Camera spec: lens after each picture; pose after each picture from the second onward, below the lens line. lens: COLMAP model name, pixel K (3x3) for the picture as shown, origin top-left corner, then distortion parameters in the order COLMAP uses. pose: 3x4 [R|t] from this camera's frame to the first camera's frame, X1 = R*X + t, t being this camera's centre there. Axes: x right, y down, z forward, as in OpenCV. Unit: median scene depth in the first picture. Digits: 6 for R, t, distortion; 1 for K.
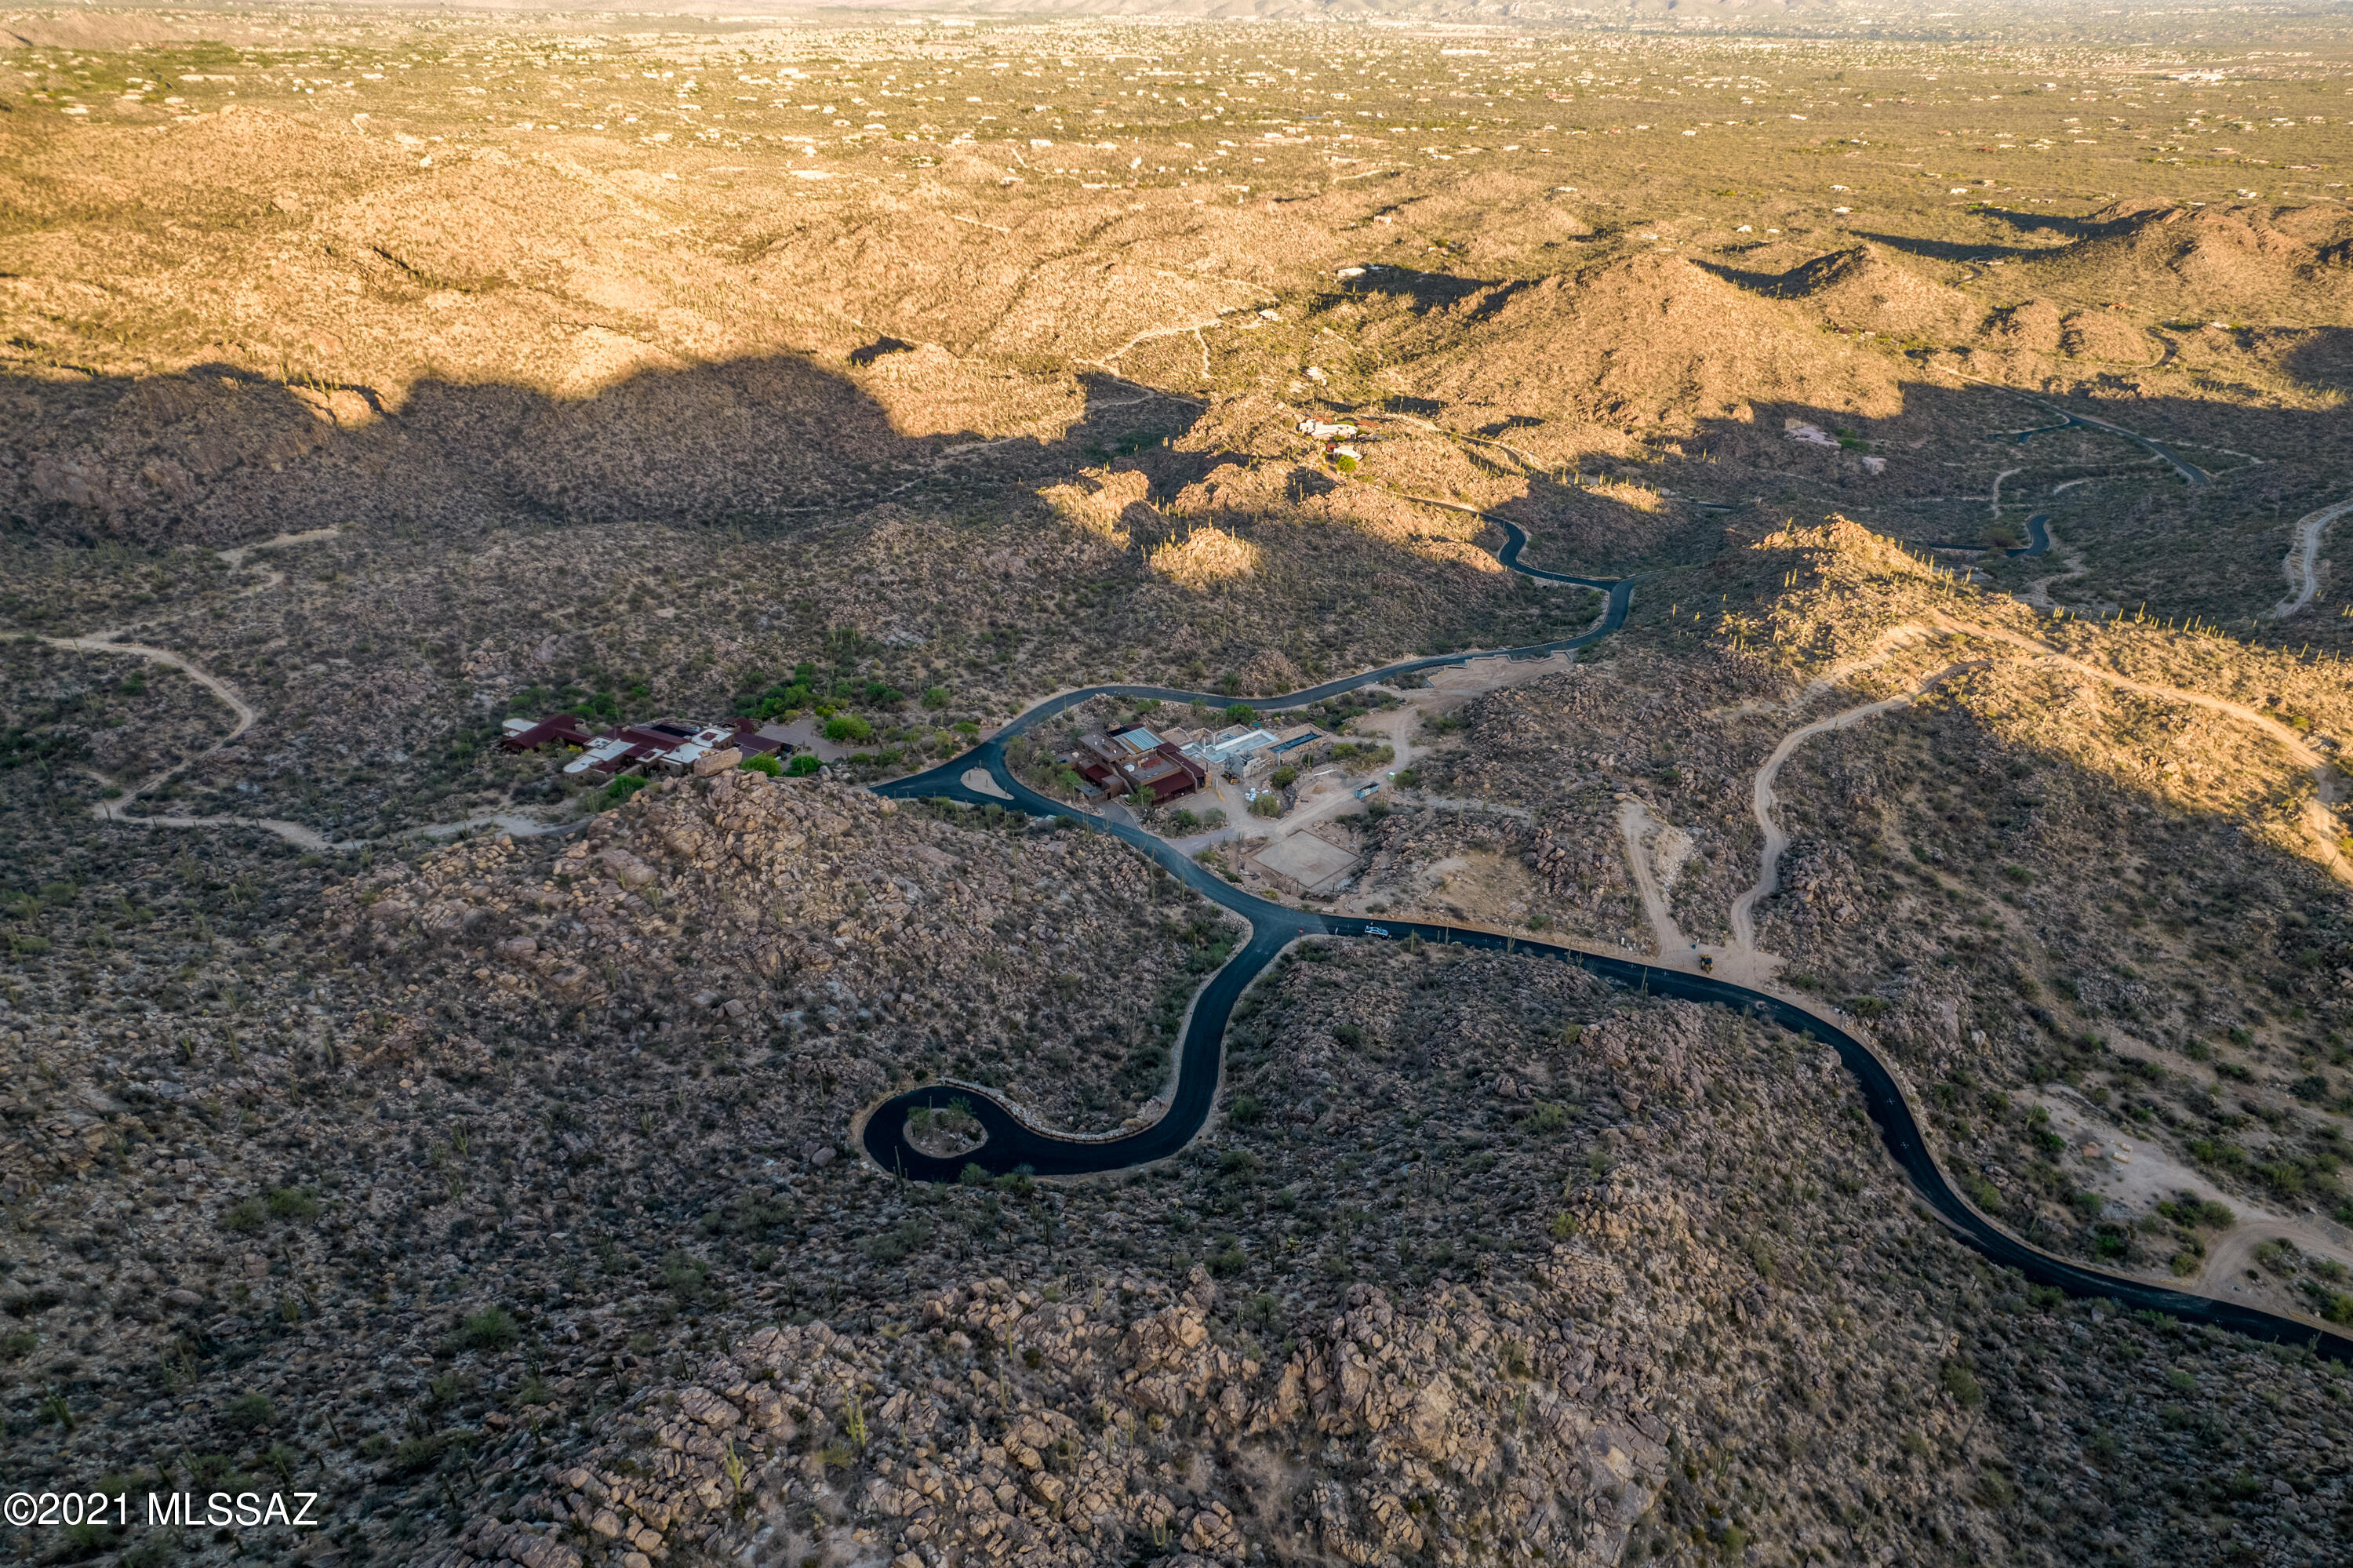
lens RADIAL K [[1494.1, 0, 1191.0], [0, 1494.1, 789.4], [0, 0, 1]] dist [-0.056679, 0.075083]
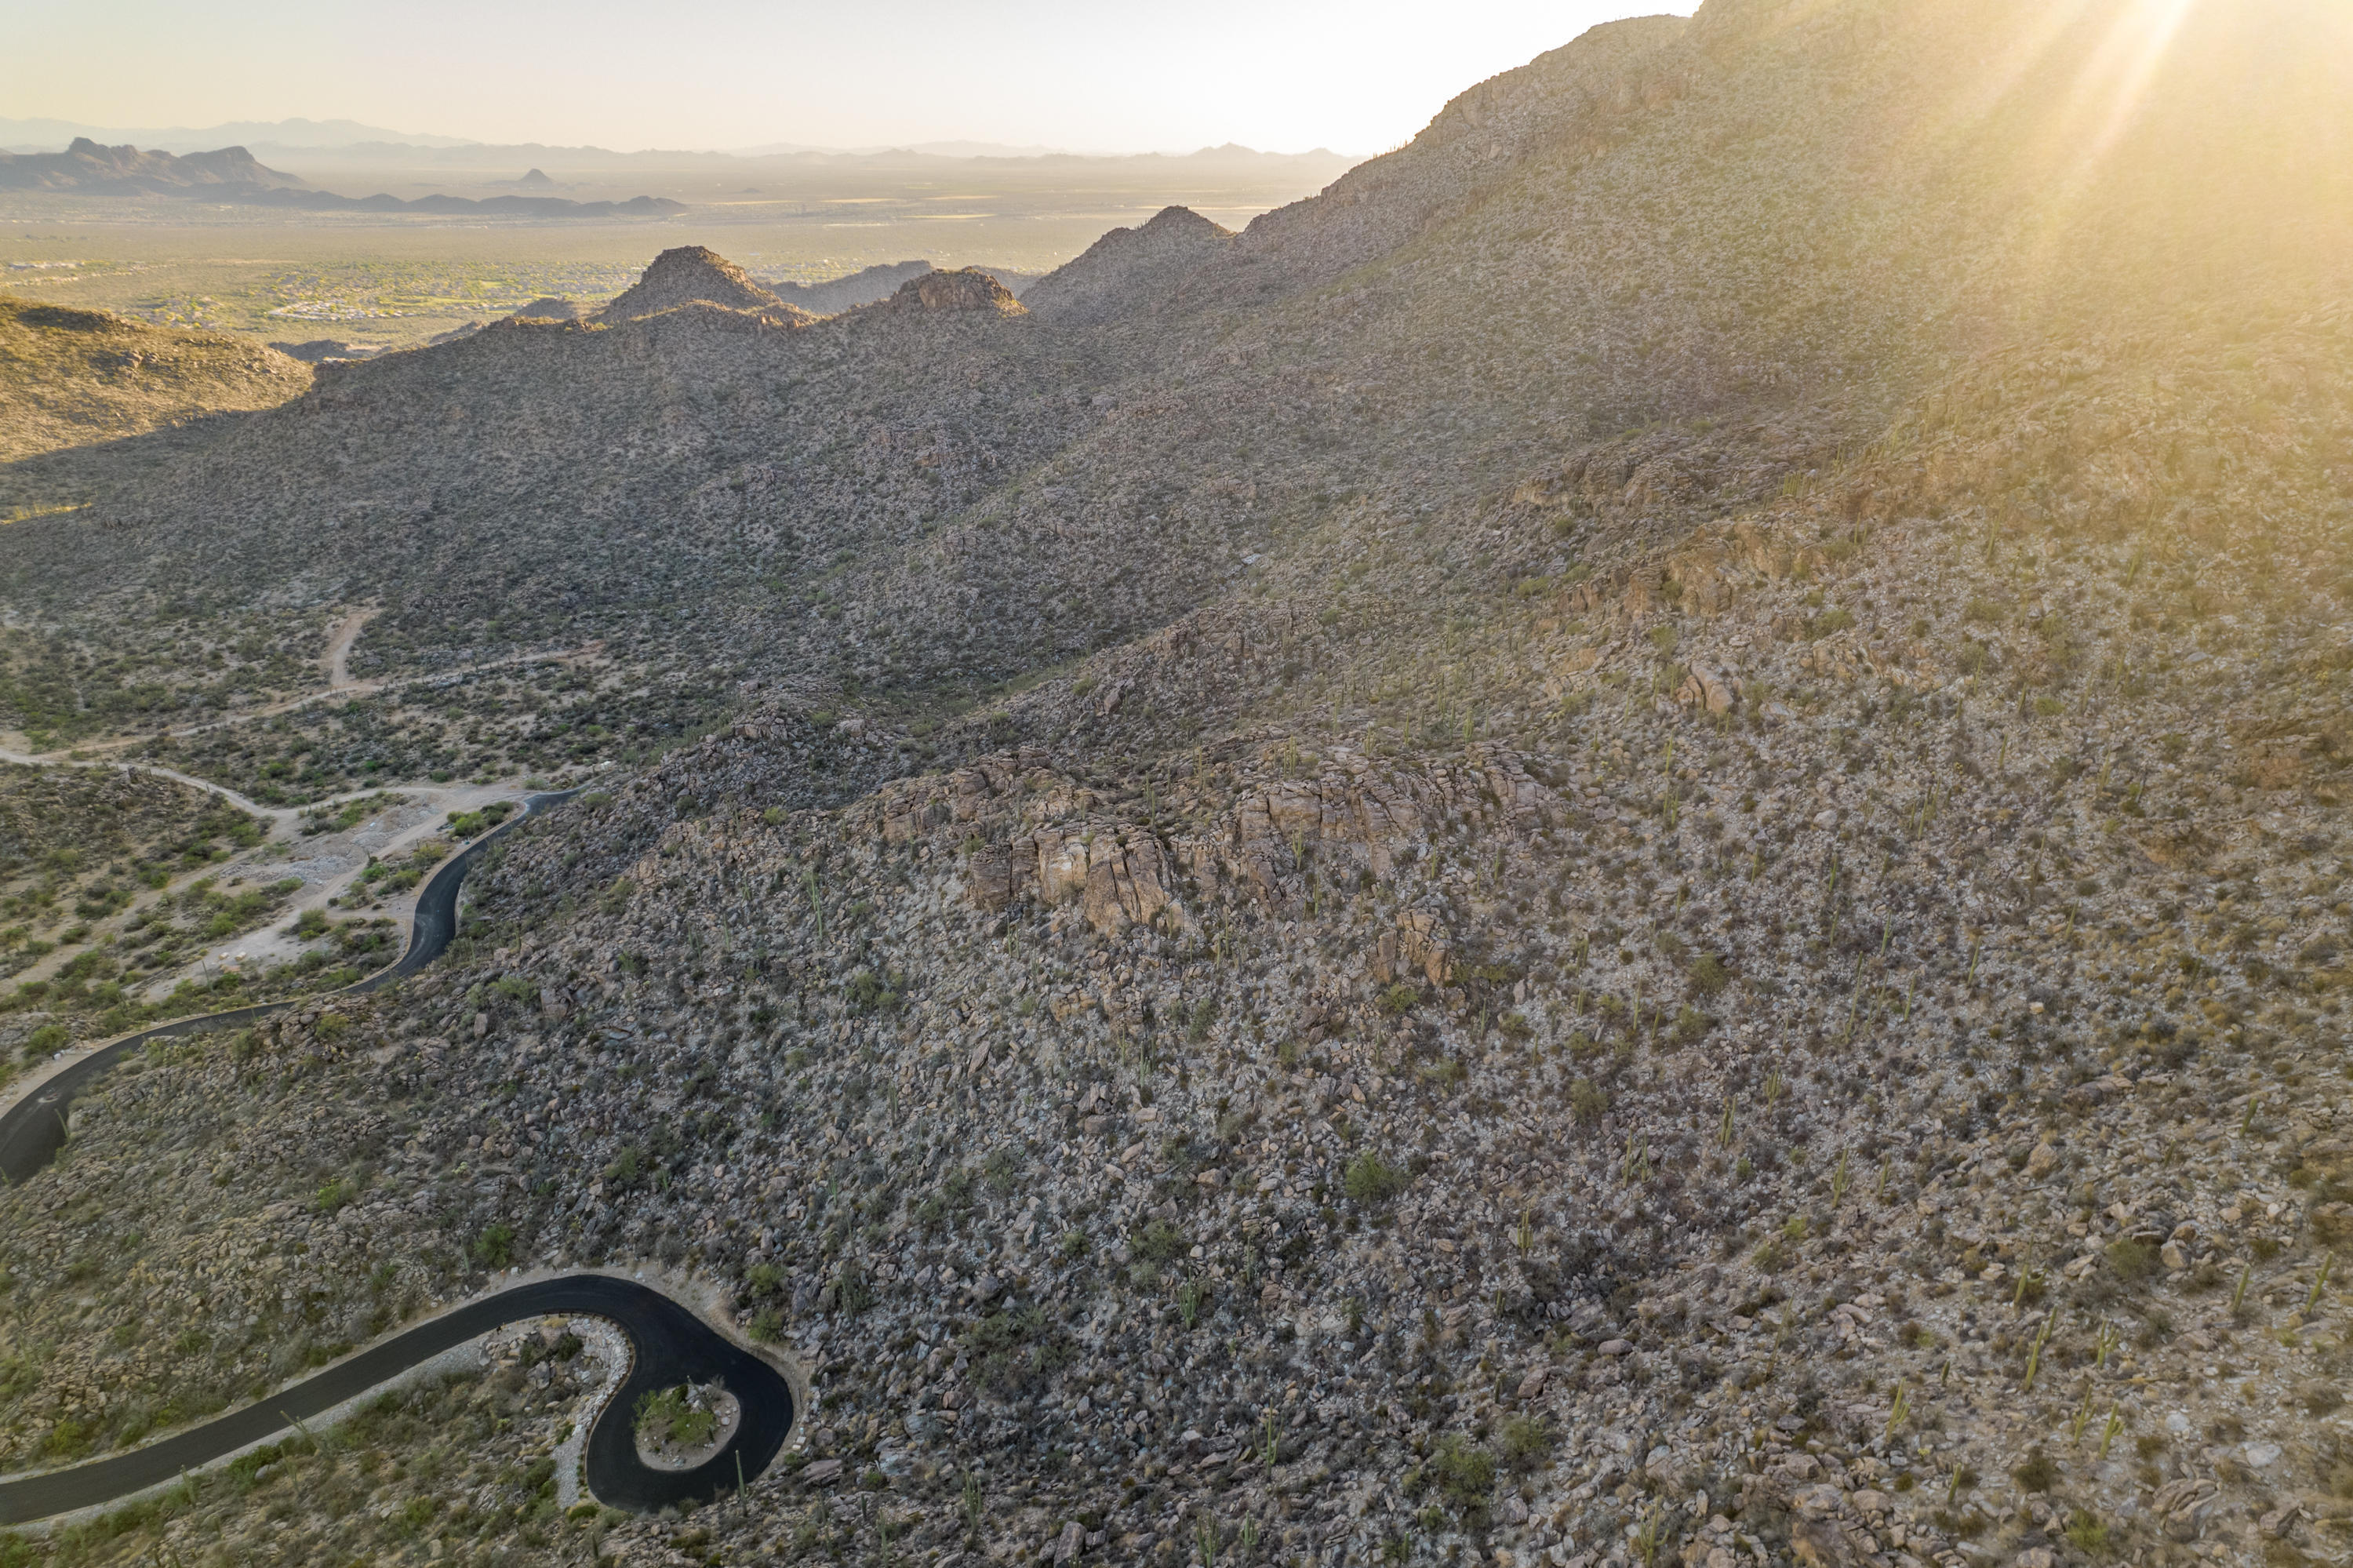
lens RADIAL K [[1498.4, 0, 1190.6], [0, 1498.4, 787.1], [0, 0, 1]] dist [-0.057399, 0.076979]
pose [[-0.601243, -0.324068, 0.730402, -0.627913], [0.389901, 0.678887, 0.622165, -0.275083], [-0.697484, 0.658857, -0.281822, 0.724669]]
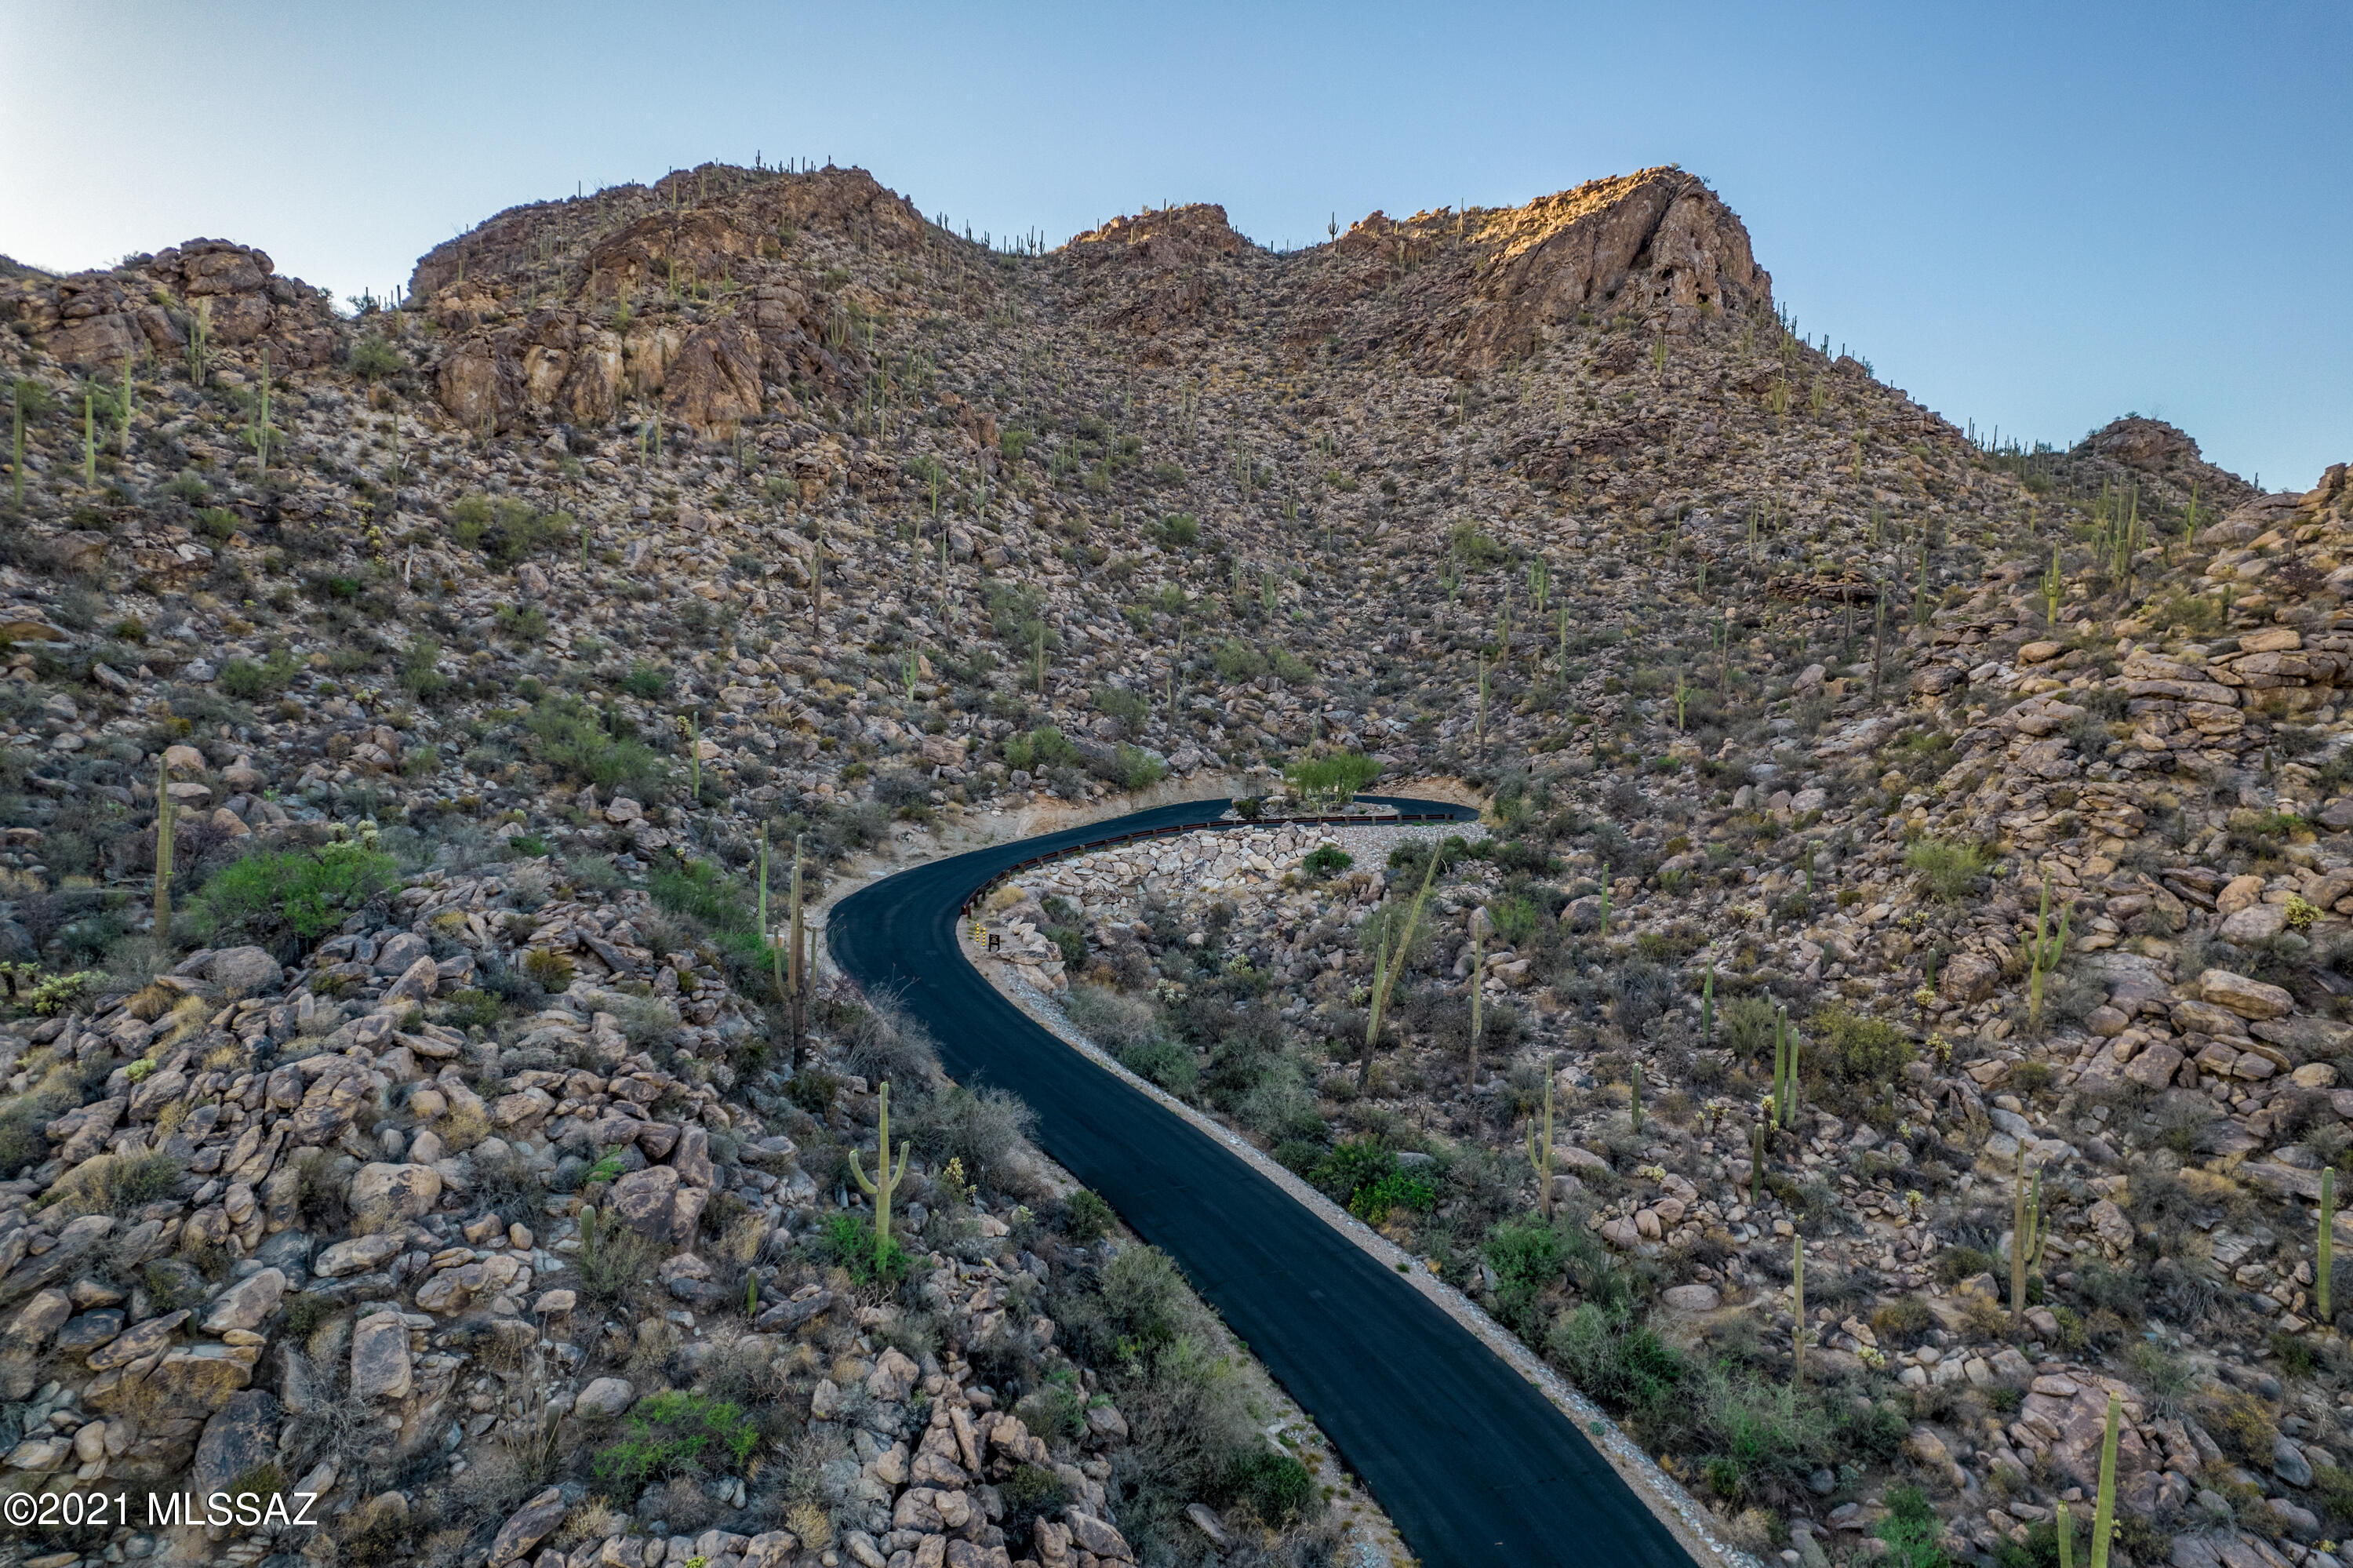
lens RADIAL K [[1495.8, 0, 1190.4], [0, 1495.8, 788.8], [0, 0, 1]] dist [-0.052084, 0.068911]
pose [[-0.765505, 0.002090, -0.643427, 0.130965], [-0.346117, 0.841651, 0.414520, 0.044518], [0.542407, 0.540018, -0.643564, 1.101193]]
